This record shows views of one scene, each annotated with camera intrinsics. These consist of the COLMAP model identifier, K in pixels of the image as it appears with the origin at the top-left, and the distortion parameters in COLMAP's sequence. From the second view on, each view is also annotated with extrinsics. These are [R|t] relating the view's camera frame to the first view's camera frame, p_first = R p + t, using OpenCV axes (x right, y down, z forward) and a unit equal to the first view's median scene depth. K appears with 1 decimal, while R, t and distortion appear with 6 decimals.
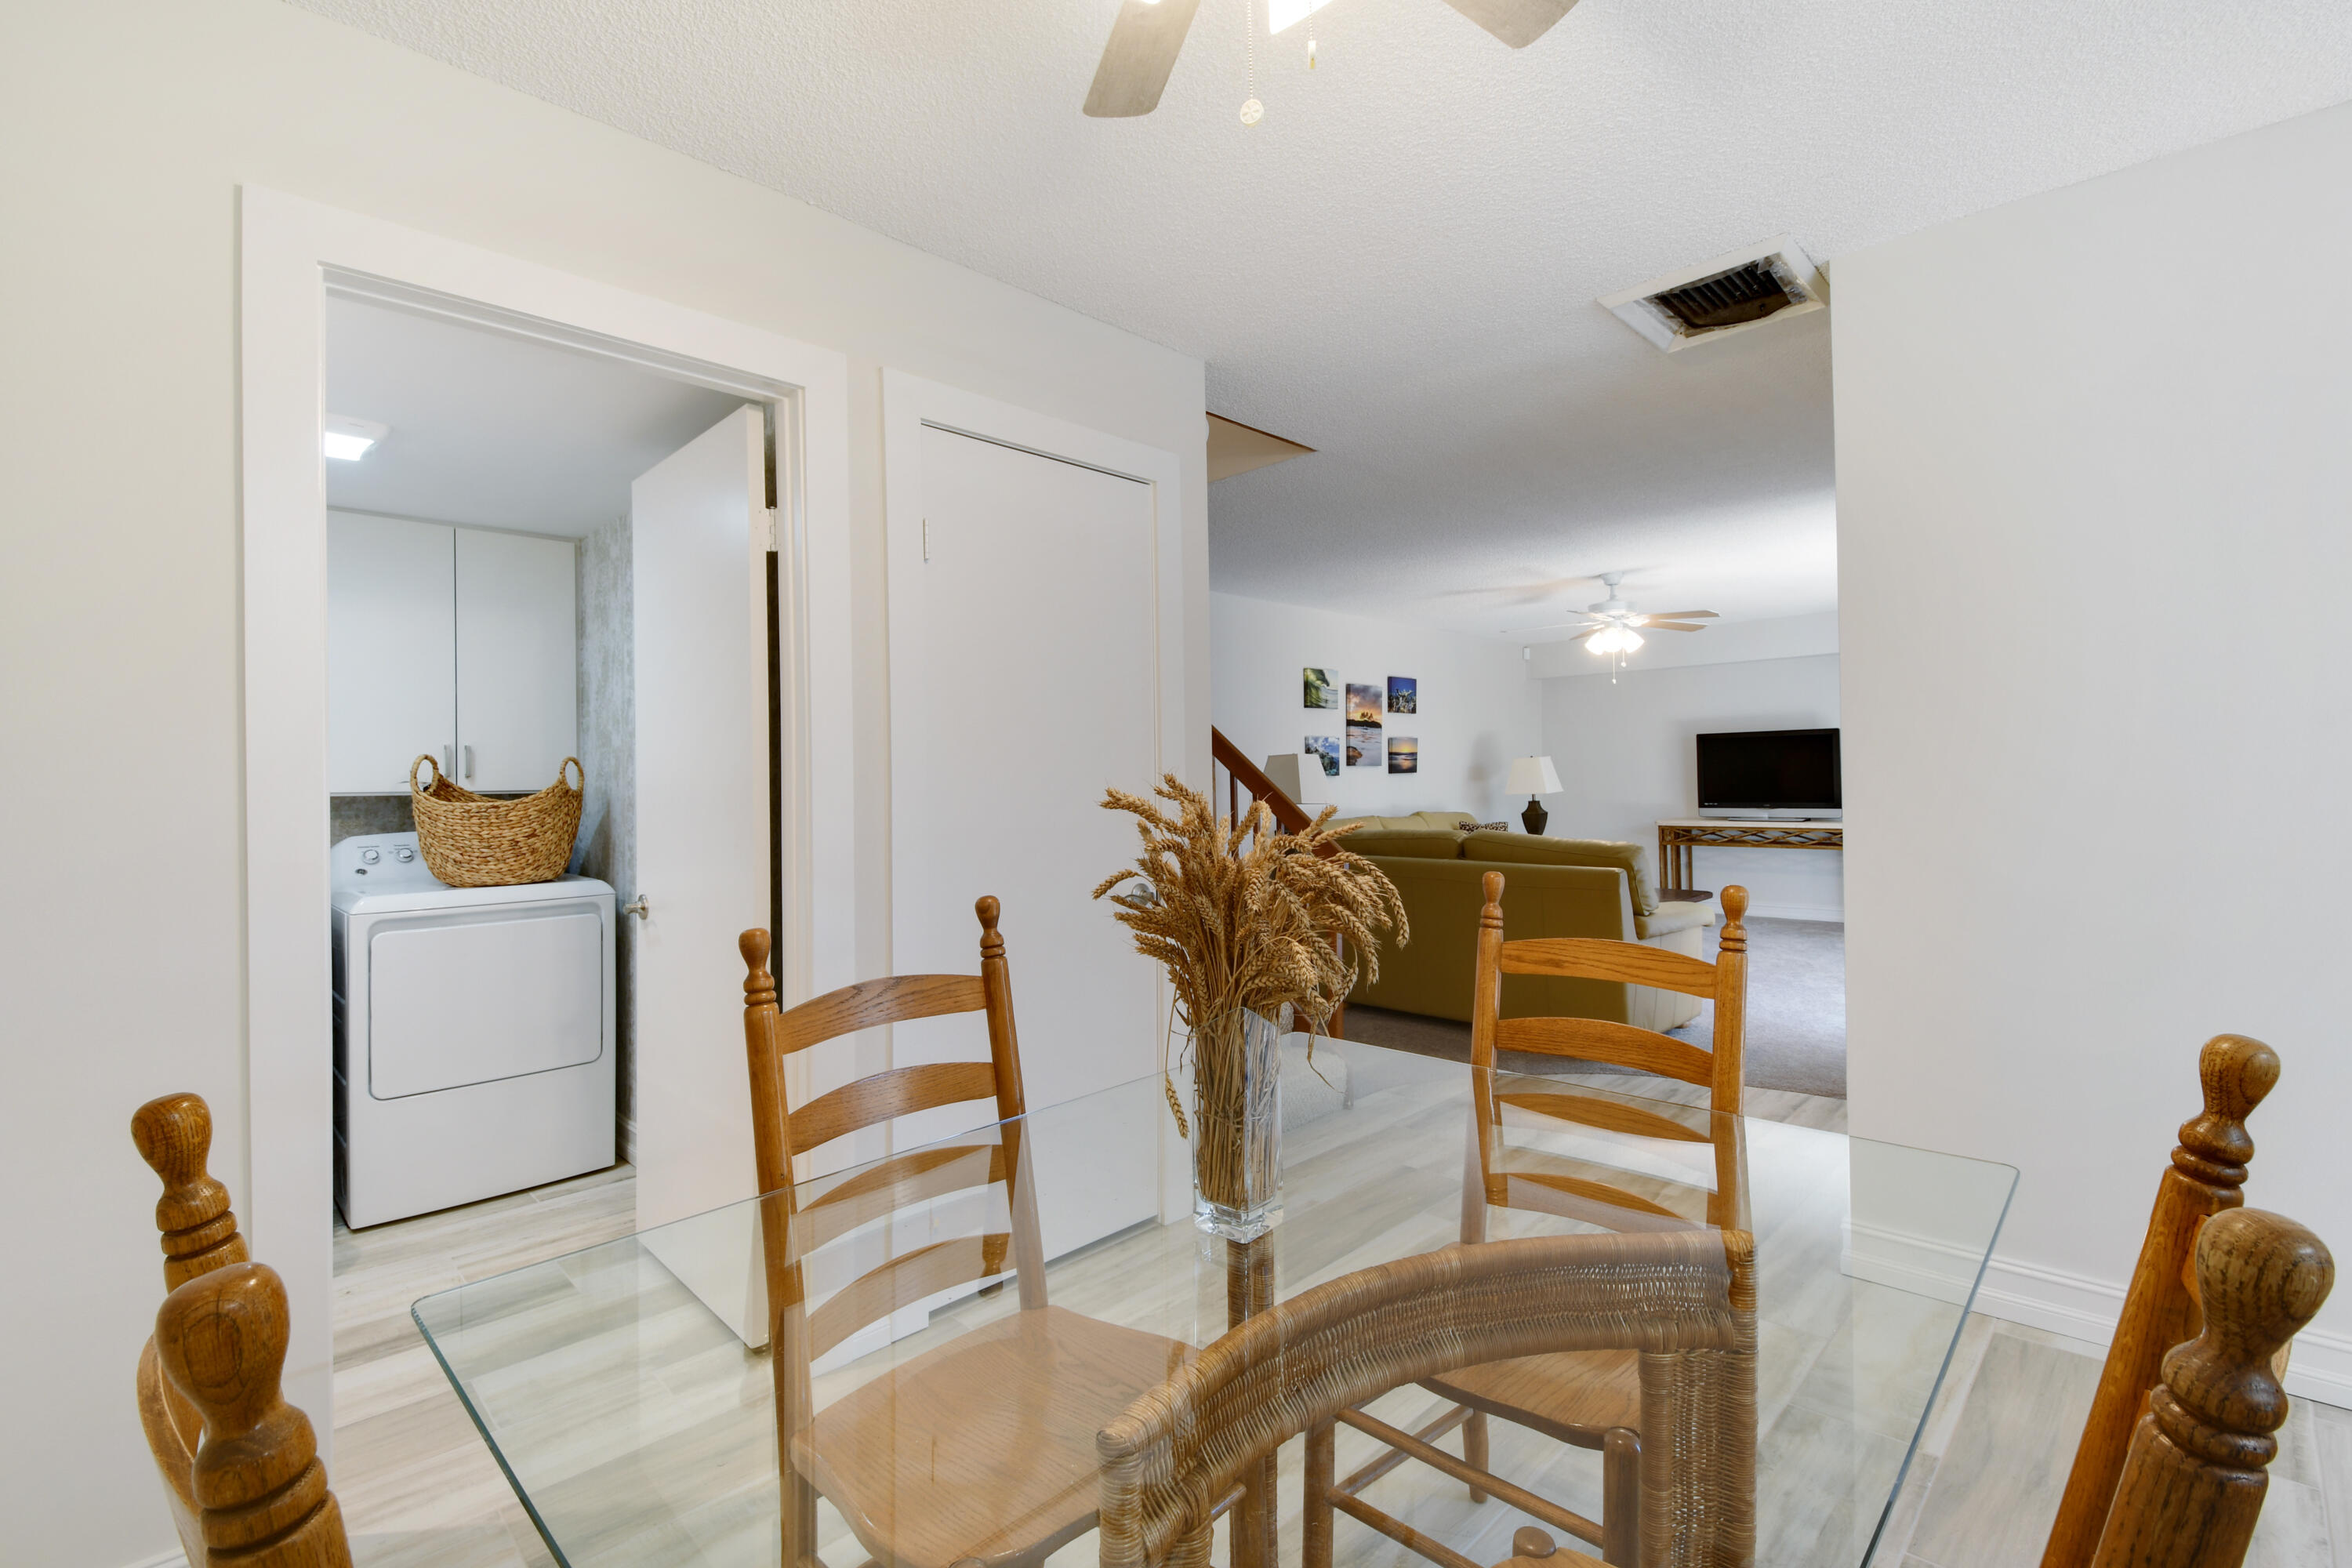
lens RADIAL K [[1052.4, 0, 1165.4], [0, 1052.4, 780.0], [0, 0, 1]] dist [0.000895, -0.011305]
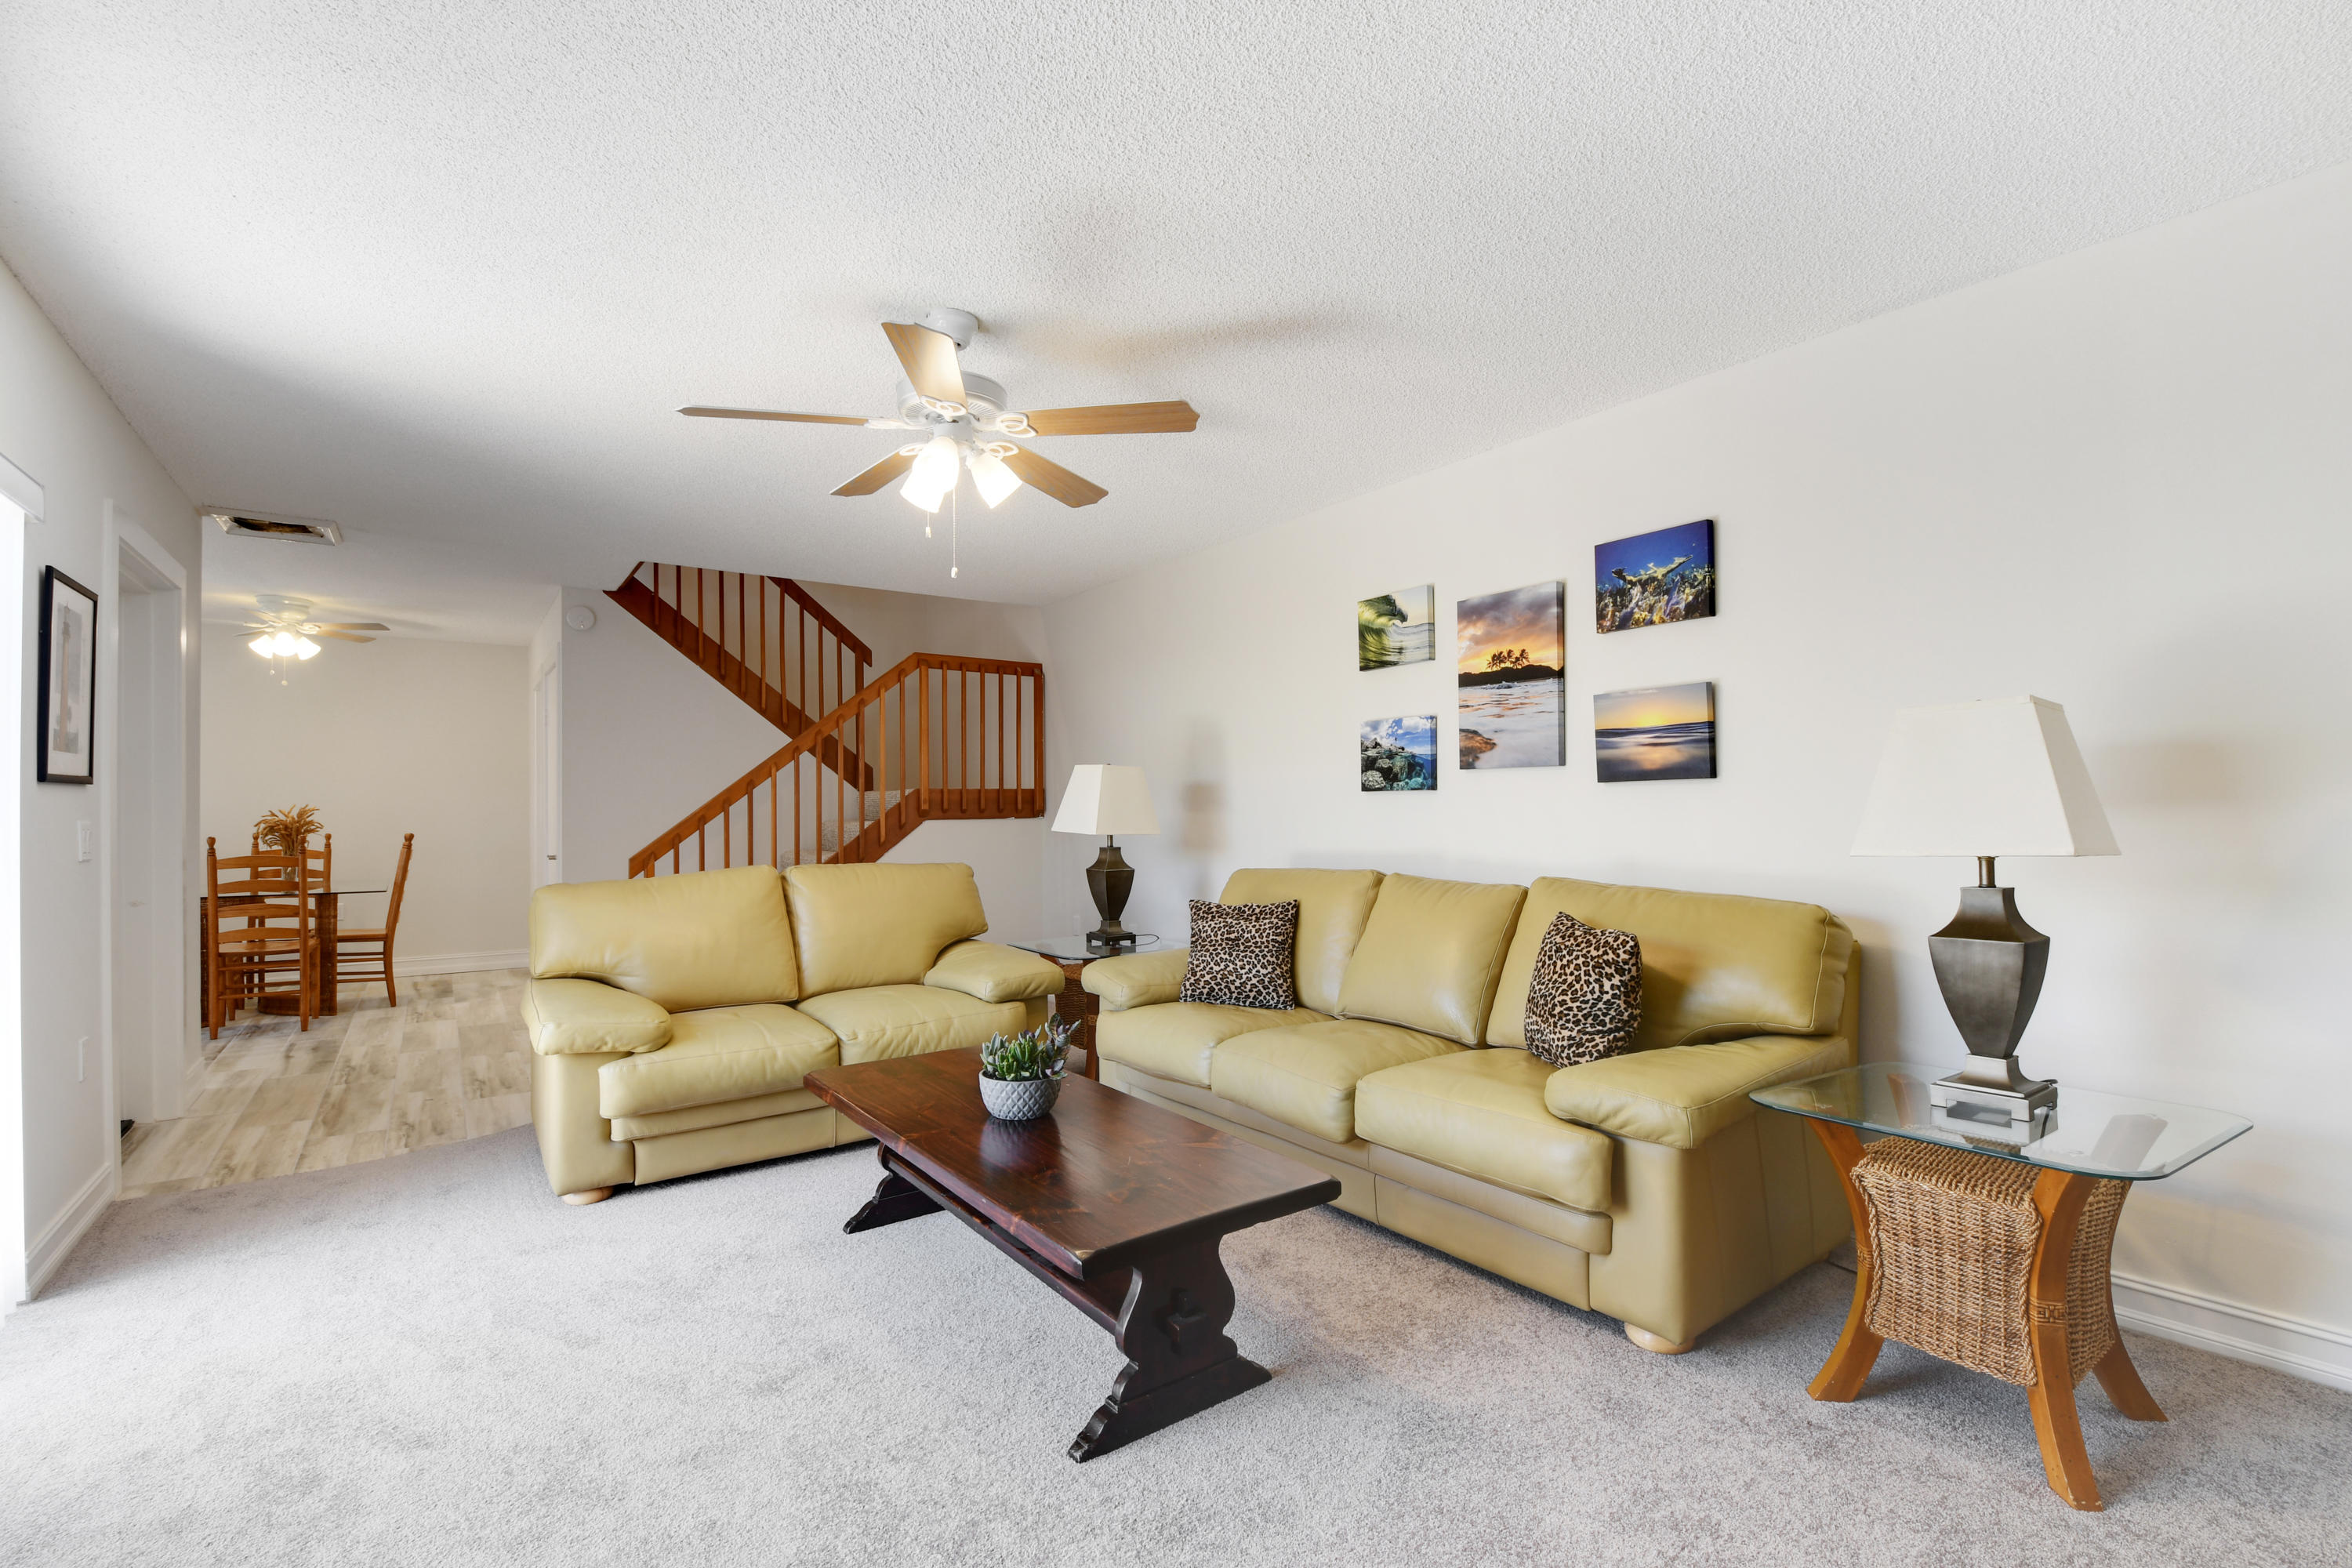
lens RADIAL K [[1052.4, 0, 1174.6], [0, 1052.4, 794.2], [0, 0, 1]] dist [0.000895, -0.011305]
pose [[-0.178491, 0.002978, -0.983937, 0.655672], [0.009646, 0.999953, 0.001276, -0.003567], [0.983894, -0.009263, -0.178512, 0.920796]]
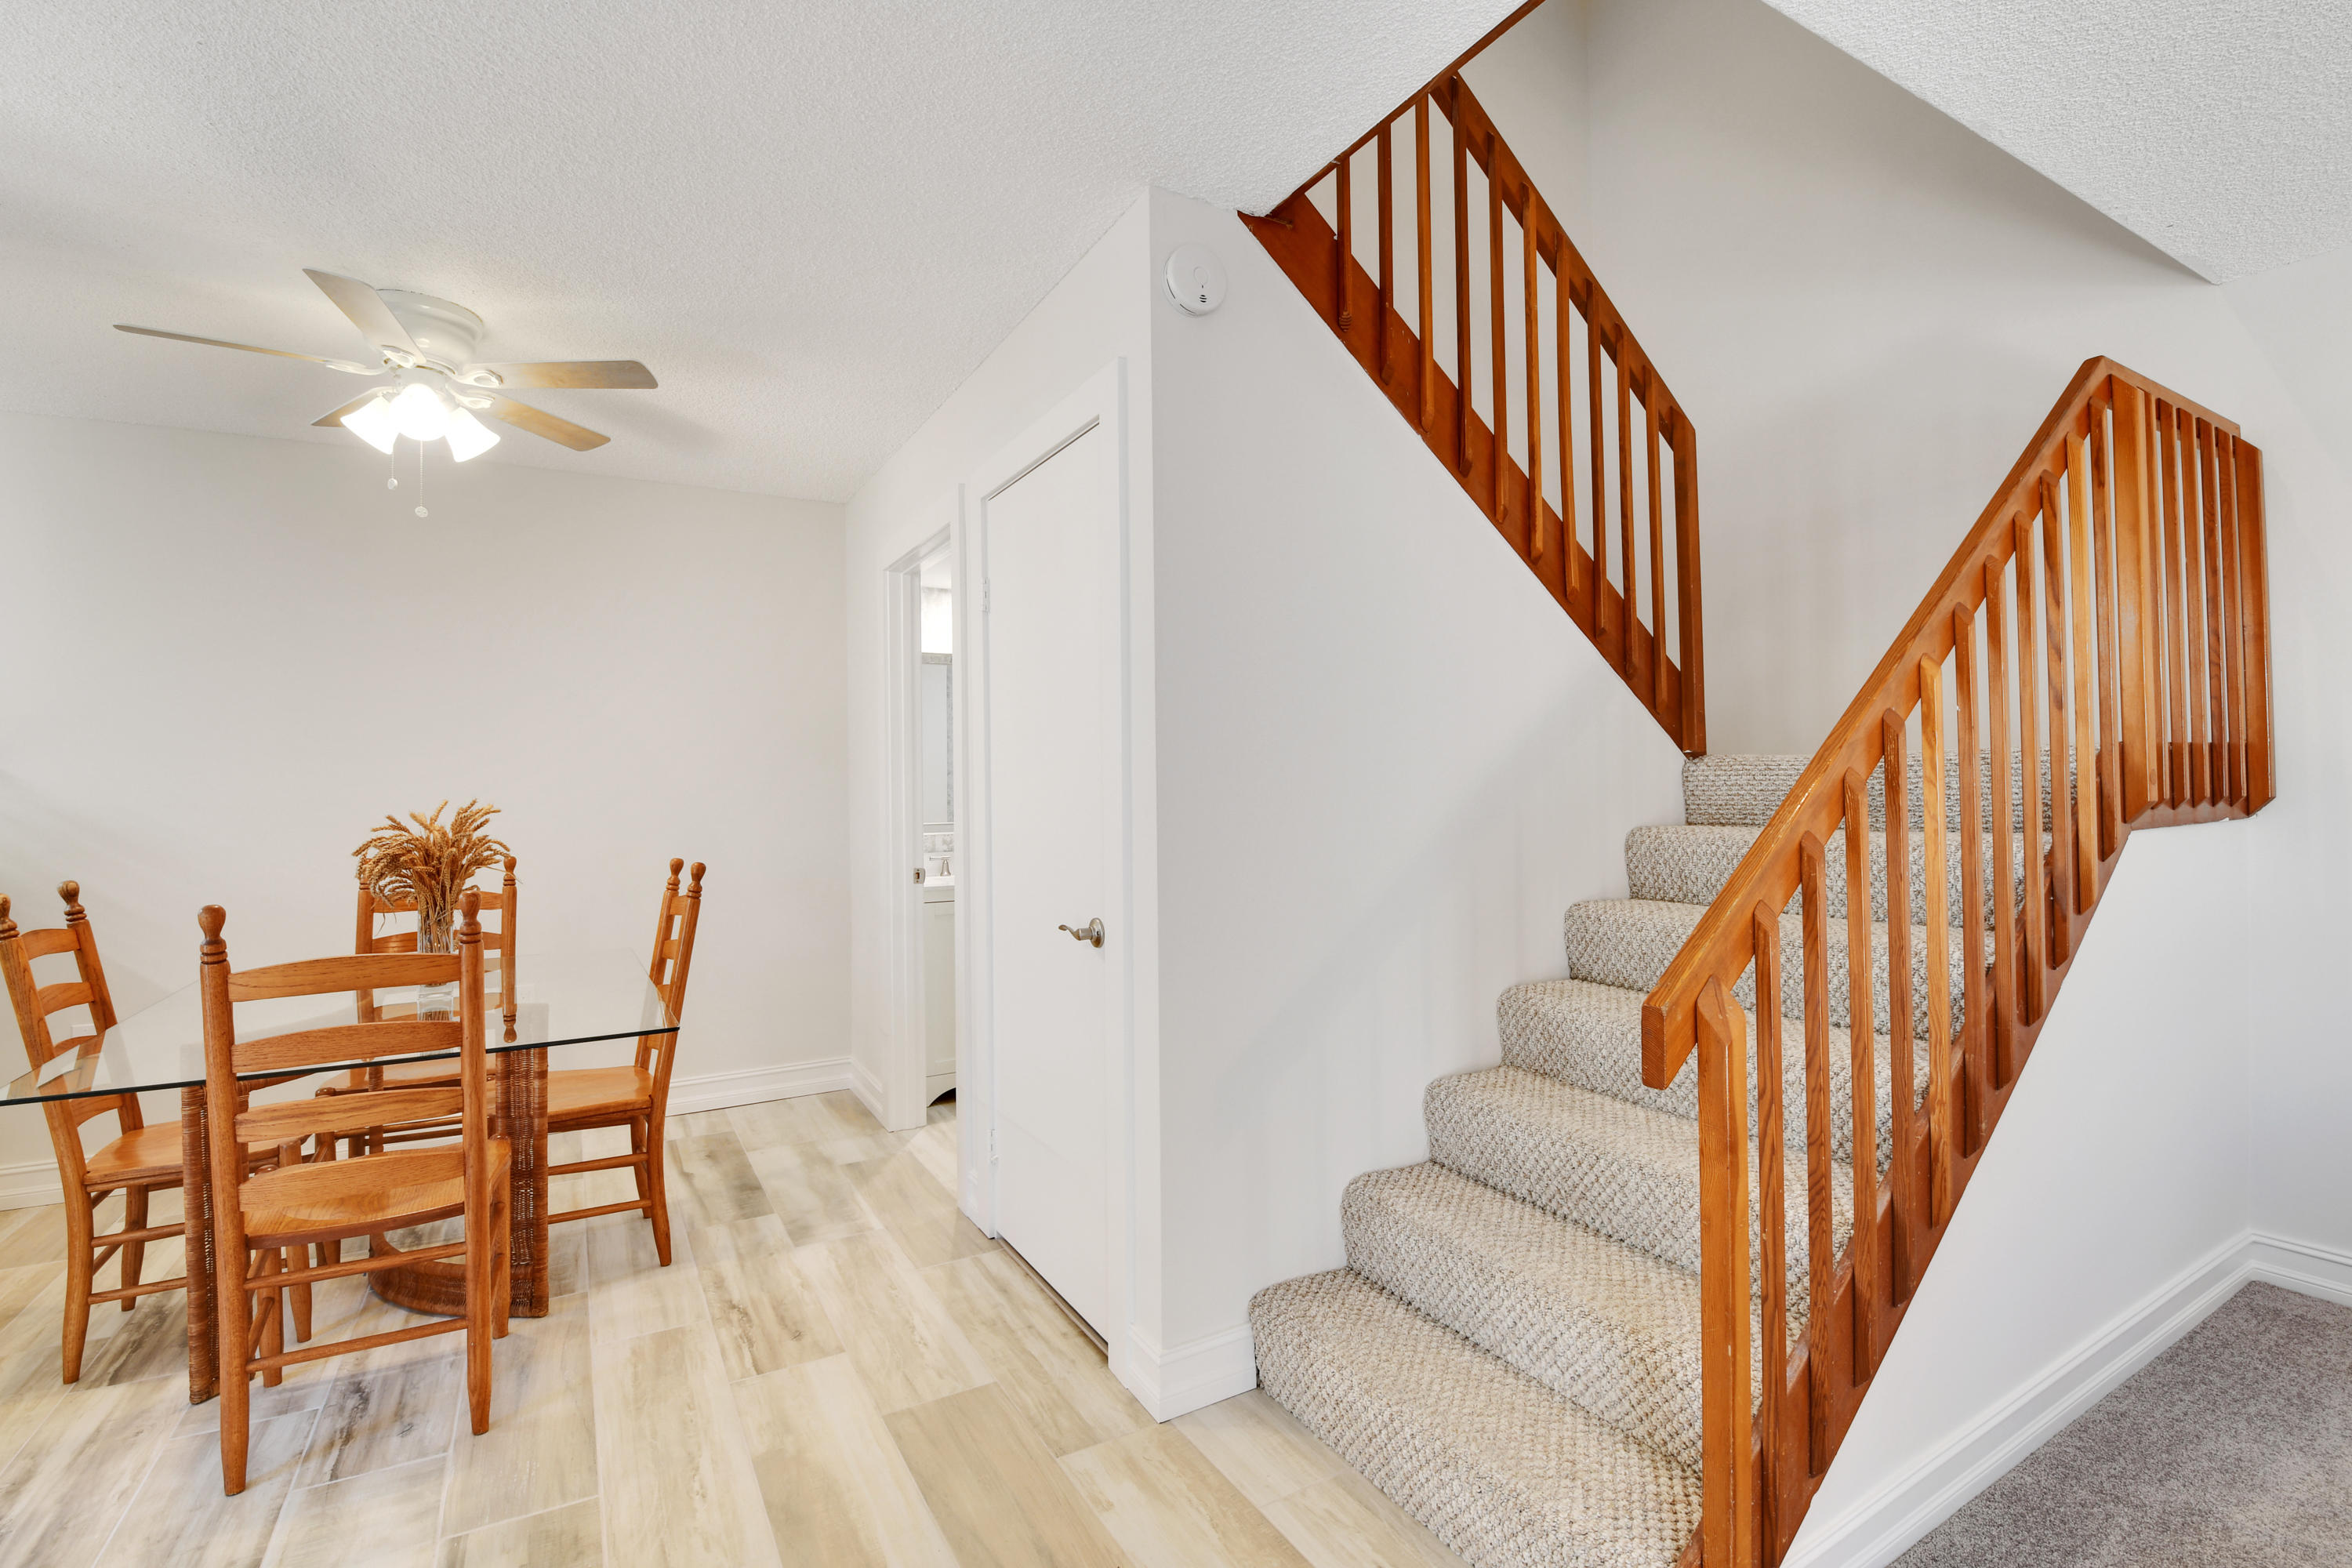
lens RADIAL K [[1052.4, 0, 1175.1], [0, 1052.4, 772.2], [0, 0, 1]] dist [0.000895, -0.011305]
pose [[-0.260743, 0.007337, -0.965380, 0.262367], [0.016243, 0.999863, 0.003212, -0.006983], [0.965272, -0.014843, -0.260827, 0.442025]]
